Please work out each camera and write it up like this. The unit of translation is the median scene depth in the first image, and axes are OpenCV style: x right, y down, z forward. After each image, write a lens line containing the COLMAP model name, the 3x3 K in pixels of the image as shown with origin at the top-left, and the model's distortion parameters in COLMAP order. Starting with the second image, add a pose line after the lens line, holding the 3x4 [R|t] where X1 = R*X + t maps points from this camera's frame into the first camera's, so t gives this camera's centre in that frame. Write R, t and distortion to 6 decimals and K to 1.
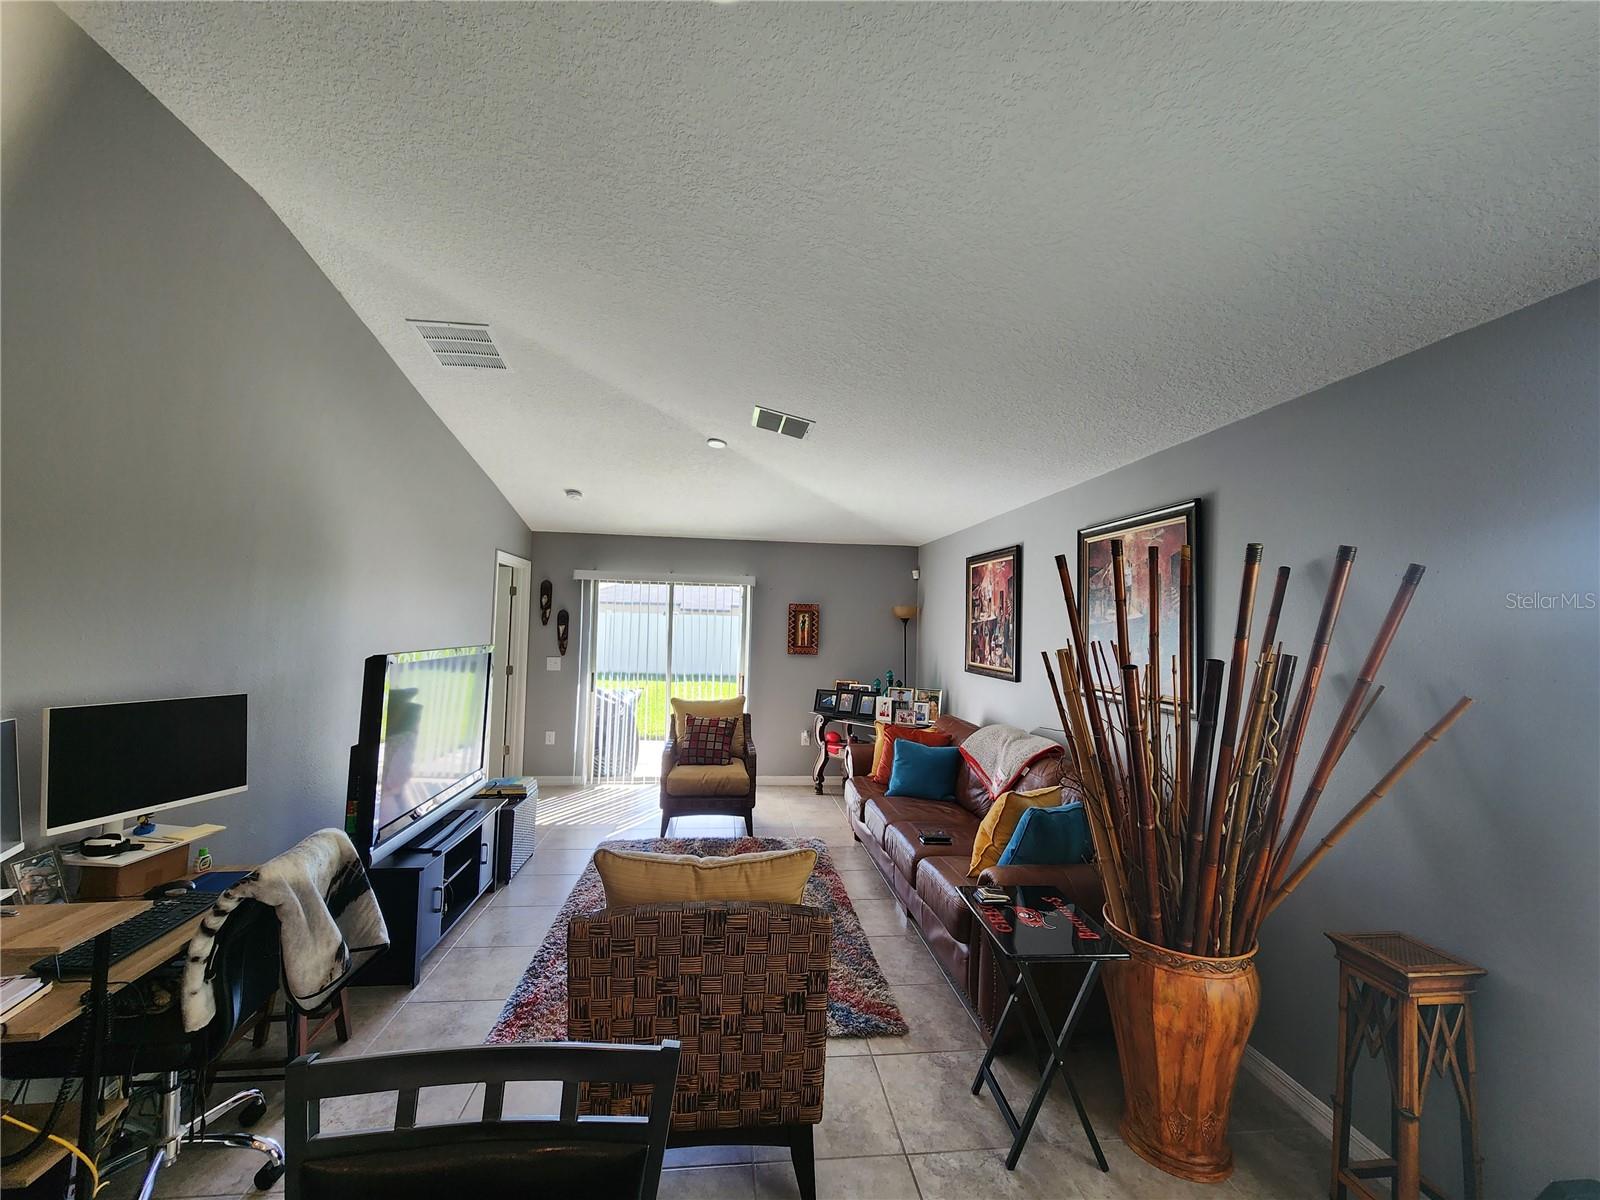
lens RADIAL K [[643.8, 0, 798.2], [0, 643.8, 595.0], [0, 0, 1]] dist [-0.000129, -0.000004]
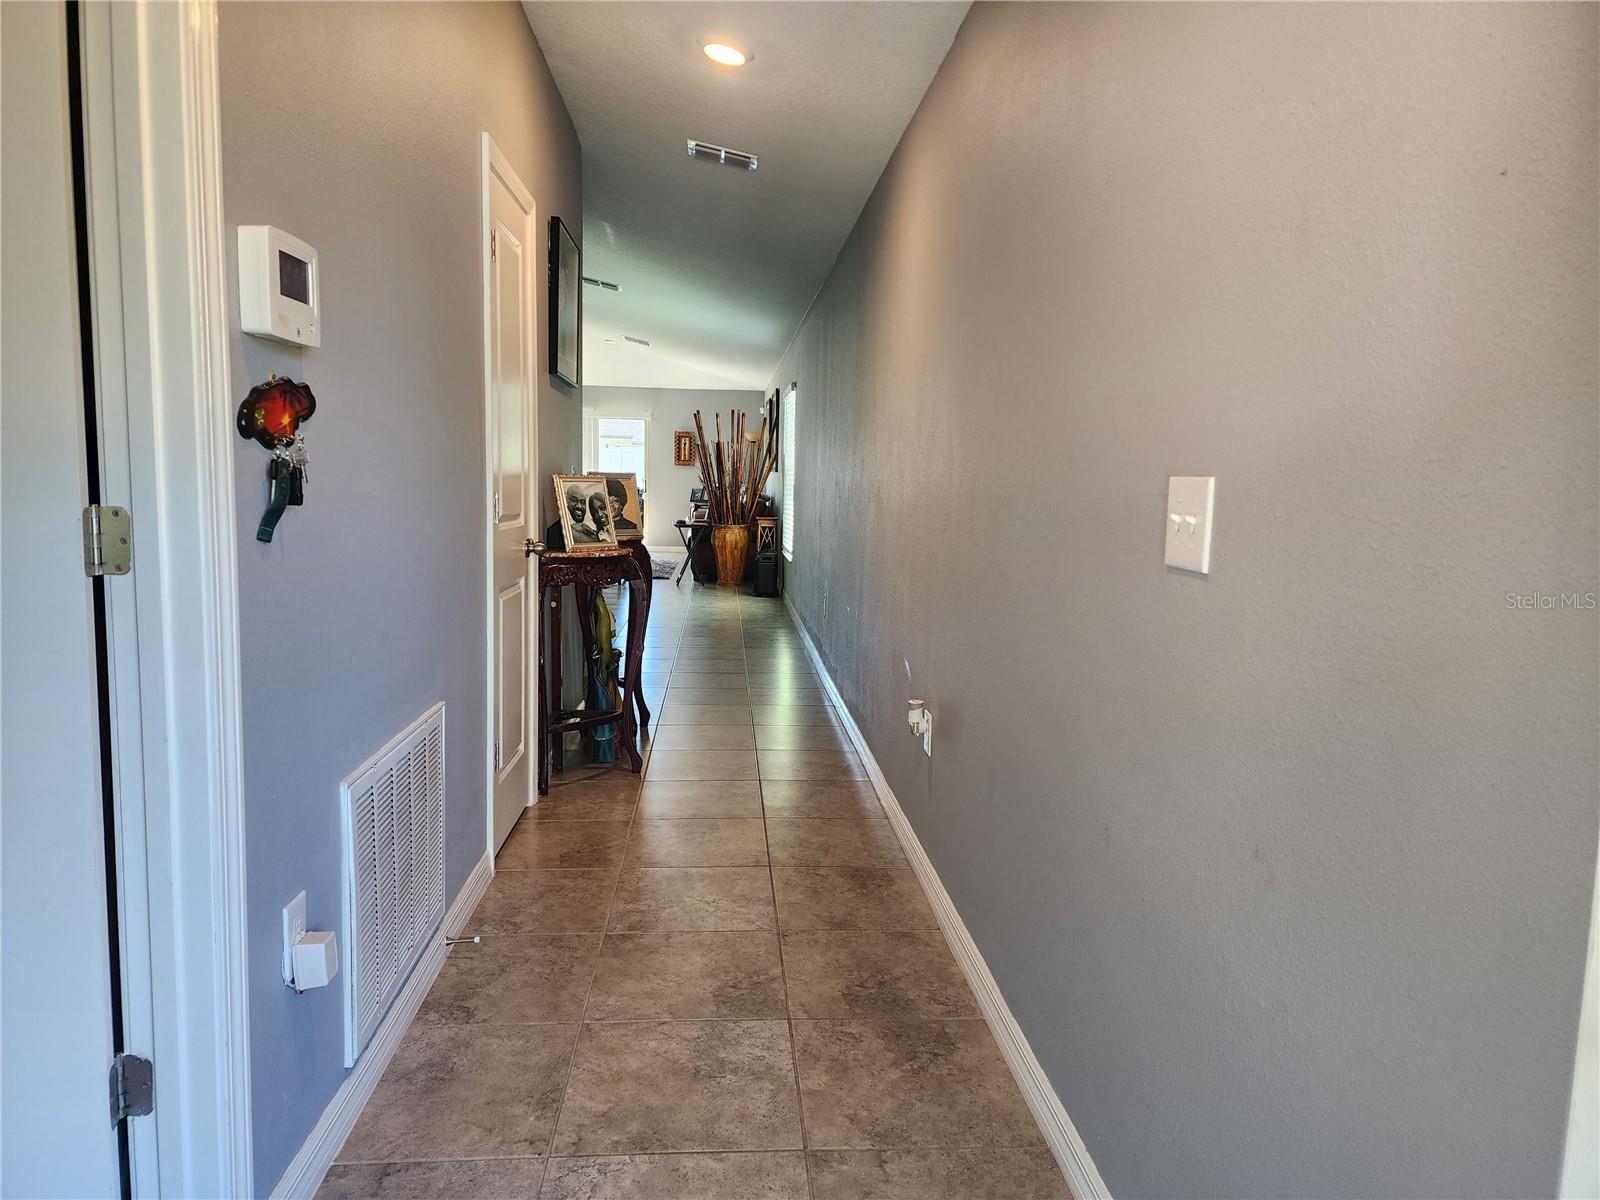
lens RADIAL K [[1061.2, 0, 799.9], [0, 1061.2, 597.4], [0, 0, 1]] dist [-0.000325, -0.000006]
pose [[0.999179, 0.007744, -0.039769, 0.389124], [-0.001228, 0.986902, 0.161318, -0.003204], [0.040497, -0.161137, 0.986101, -1.512449]]
